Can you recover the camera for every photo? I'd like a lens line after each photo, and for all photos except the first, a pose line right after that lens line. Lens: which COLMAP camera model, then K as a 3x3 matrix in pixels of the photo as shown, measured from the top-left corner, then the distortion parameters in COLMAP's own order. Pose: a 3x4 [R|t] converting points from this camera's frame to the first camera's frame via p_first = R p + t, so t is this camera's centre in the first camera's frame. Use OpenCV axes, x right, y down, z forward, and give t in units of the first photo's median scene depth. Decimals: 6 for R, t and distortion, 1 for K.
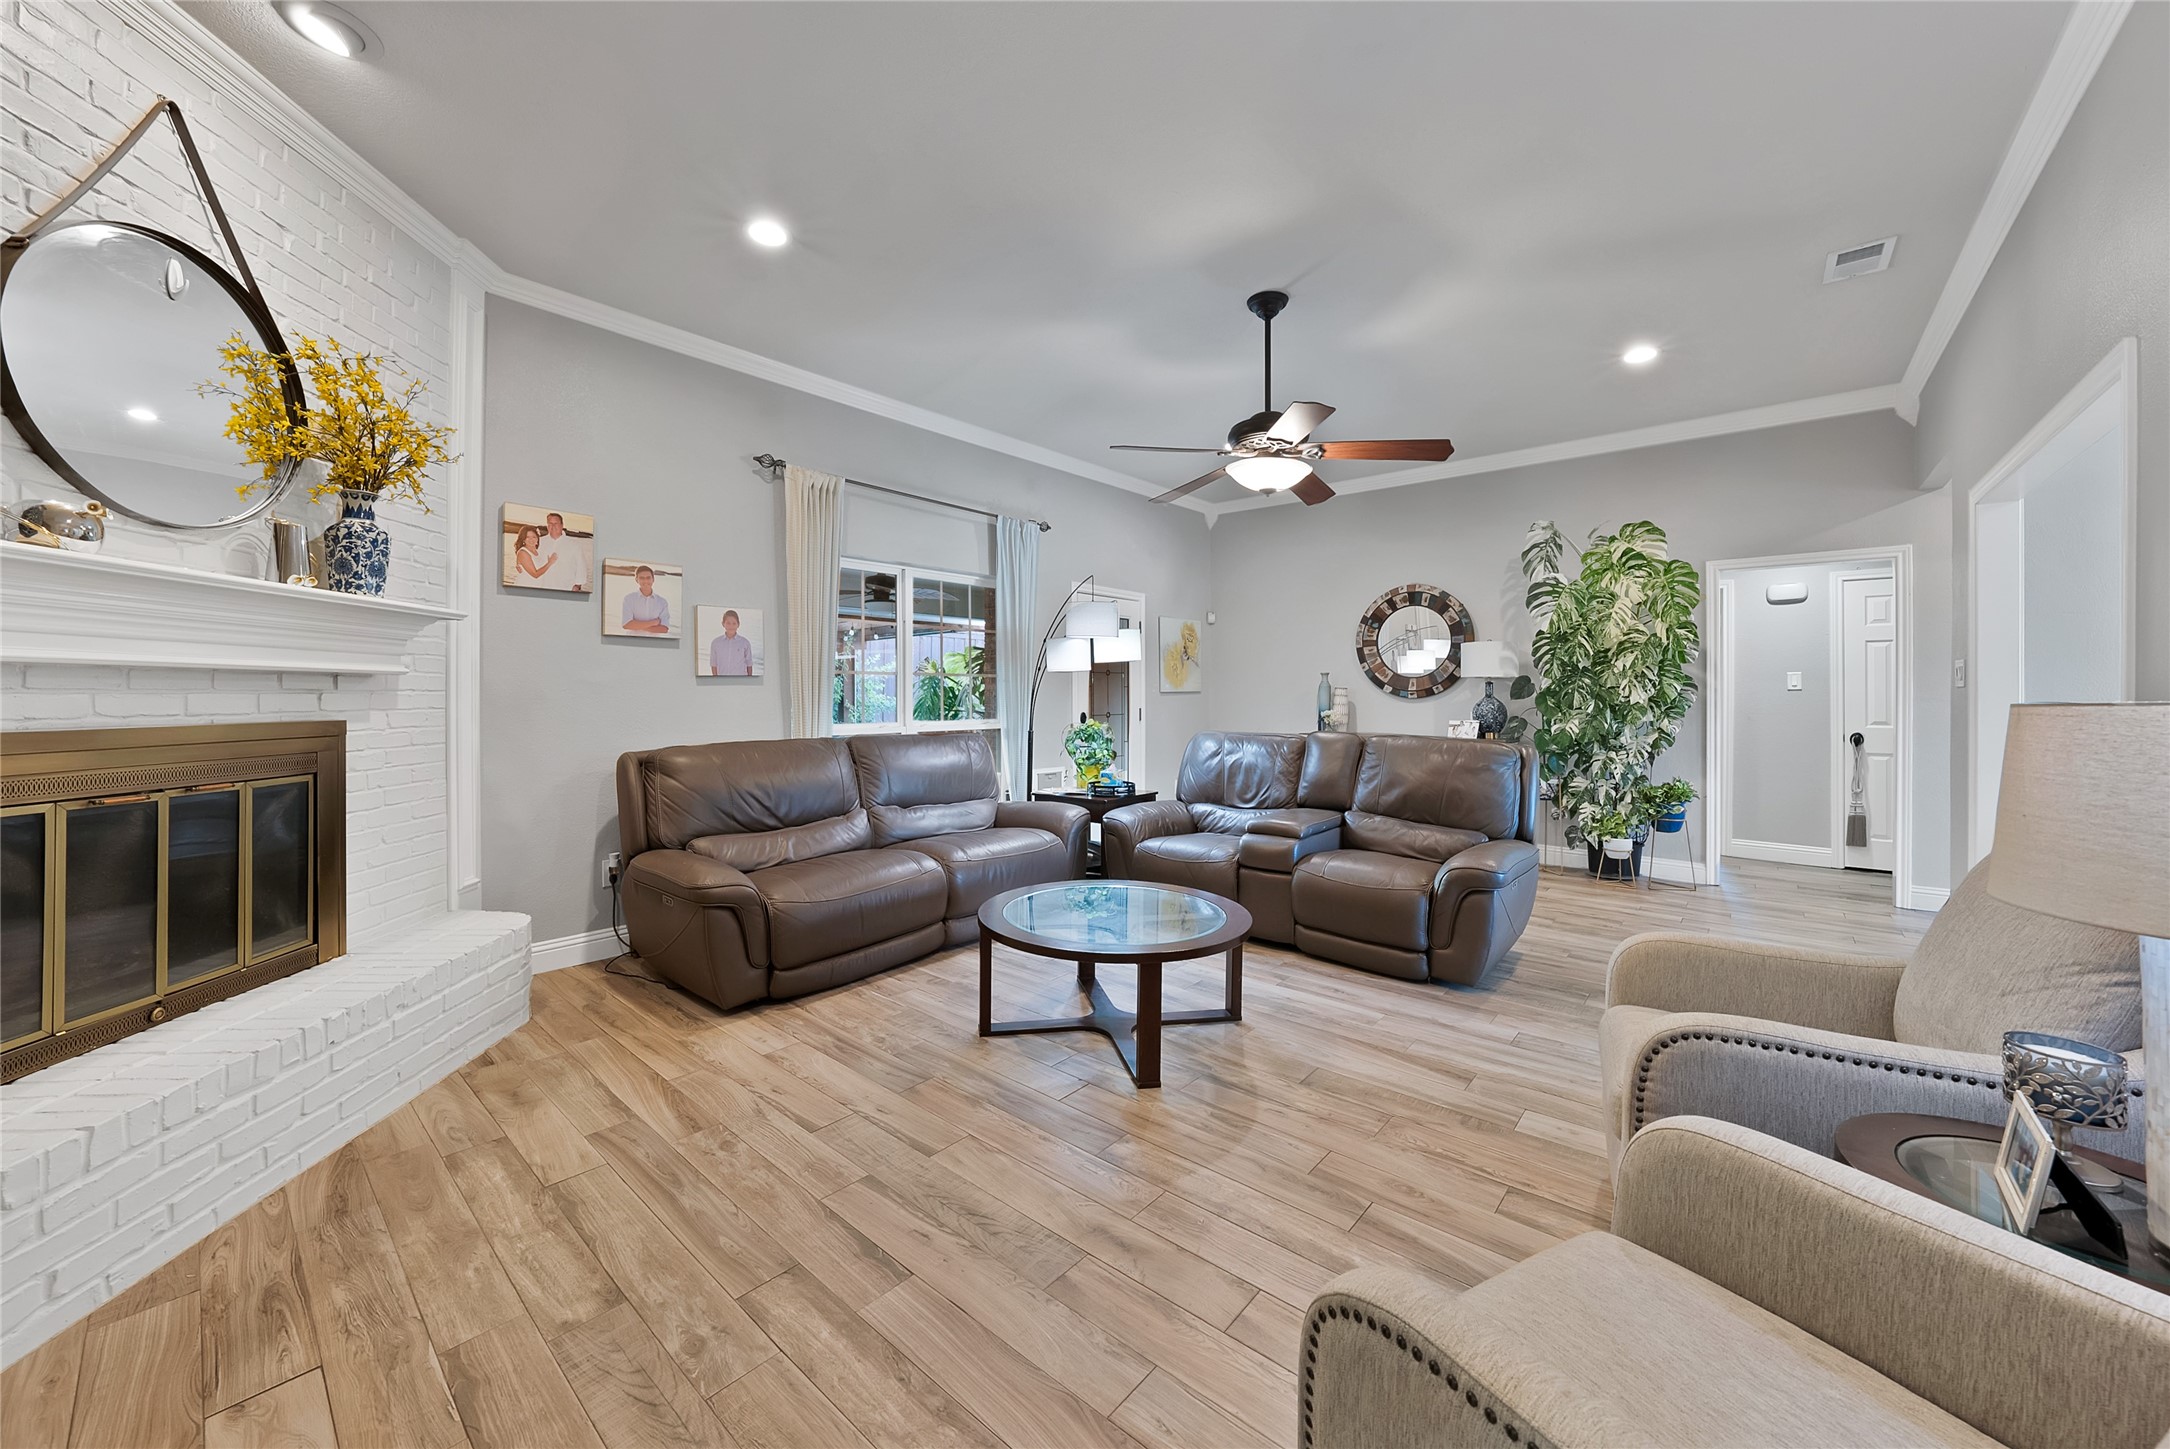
lens RADIAL K [[792.2, 0, 1029.8], [0, 792.2, 694.9], [0, 0, 1]] dist [-0.027427, 0.007067]
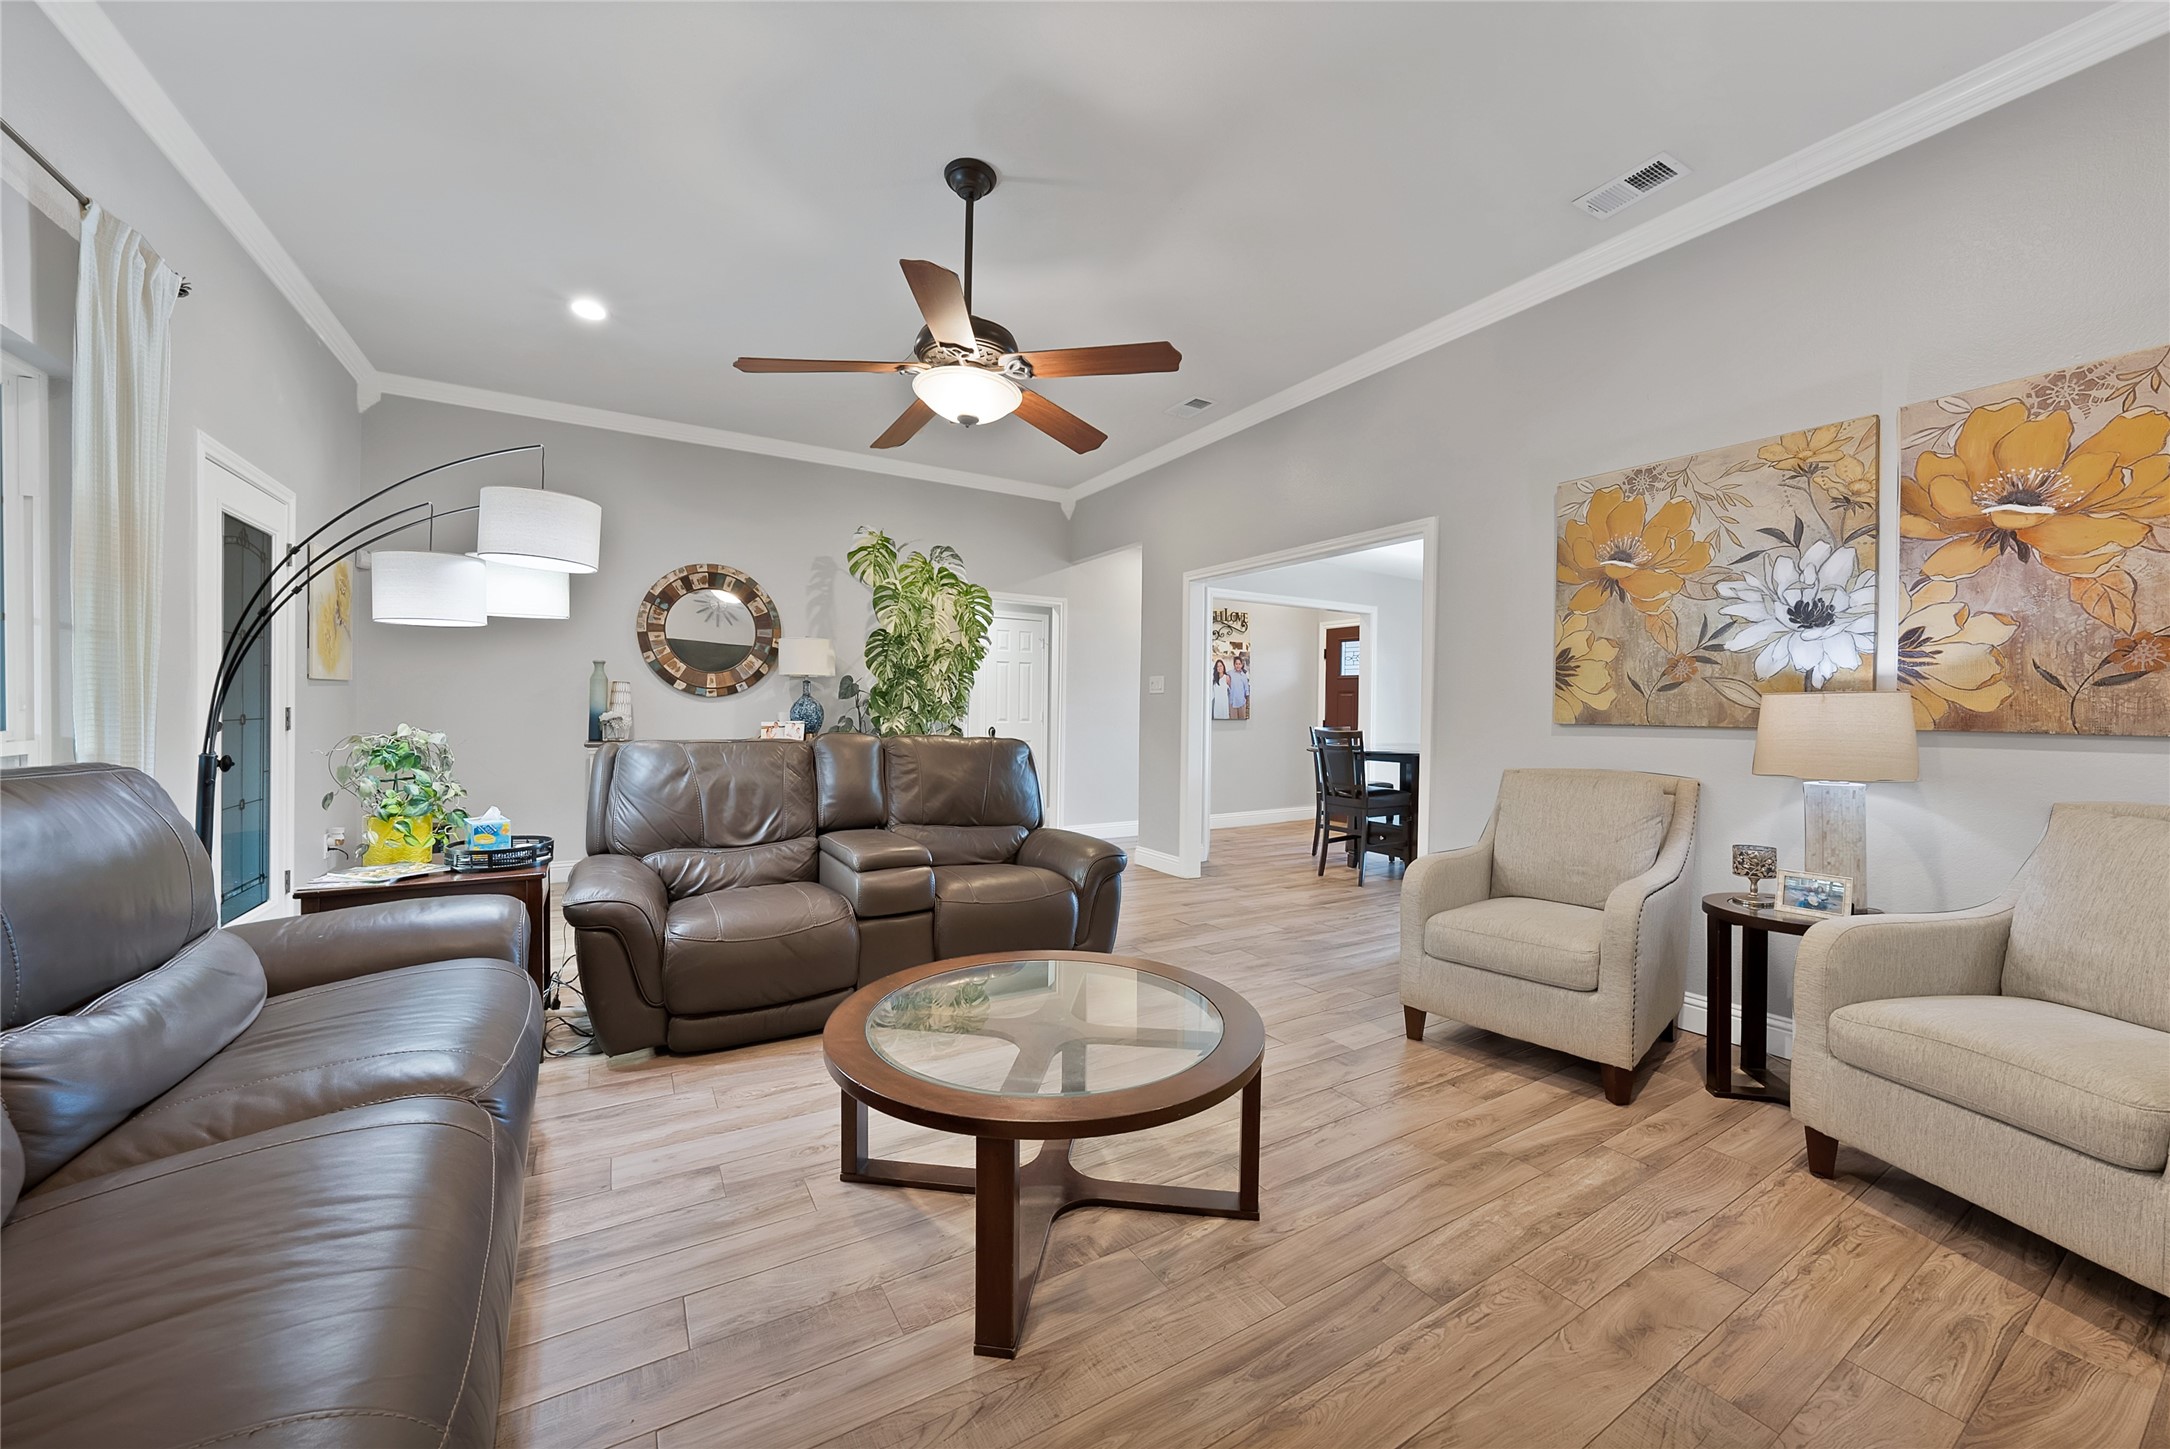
lens RADIAL K [[806.2, 0, 1074.1], [0, 806.2, 713.8], [0, 0, 1]] dist [-0.029369, 0.007204]
pose [[0.283577, -0.001301, 0.958948, -0.381540], [-0.010698, 0.999933, 0.004521, 0.022971], [-0.958890, -0.011541, 0.283544, 0.604003]]
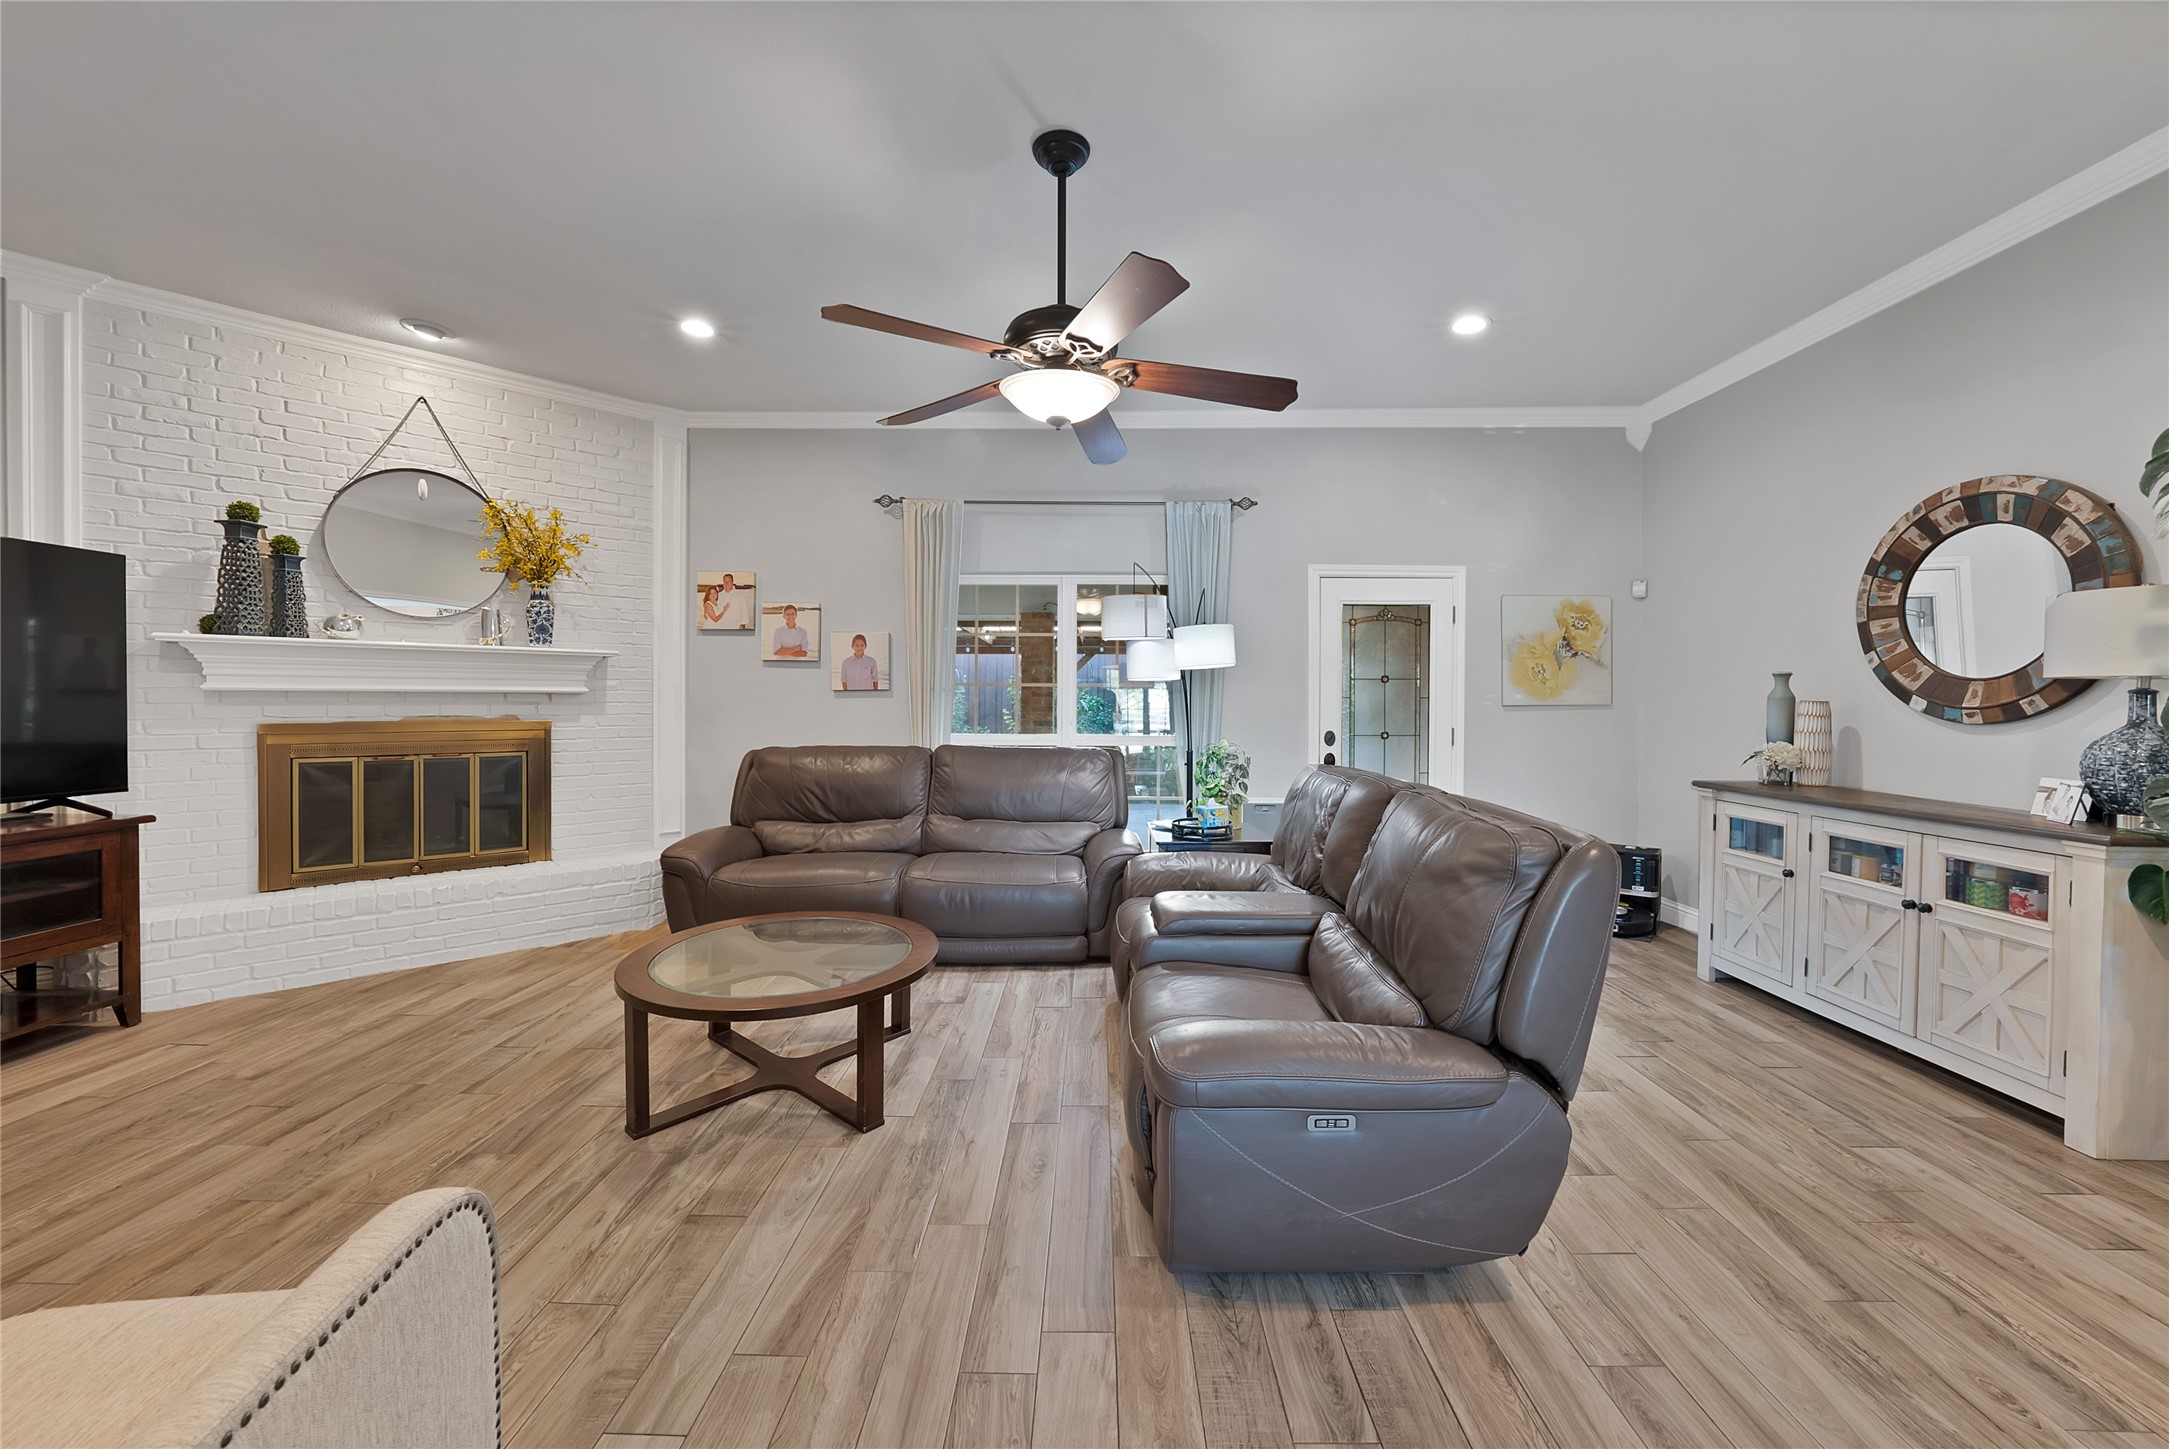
lens RADIAL K [[768.8, 0, 1075.1], [0, 768.8, 710.1], [0, 0, 1]] dist [-0.026262, 0.006330]
pose [[0.673237, 0.014128, -0.739292, 0.735043], [-0.004485, 0.999877, 0.015023, -0.013716], [0.739413, -0.006798, 0.673218, 0.496803]]
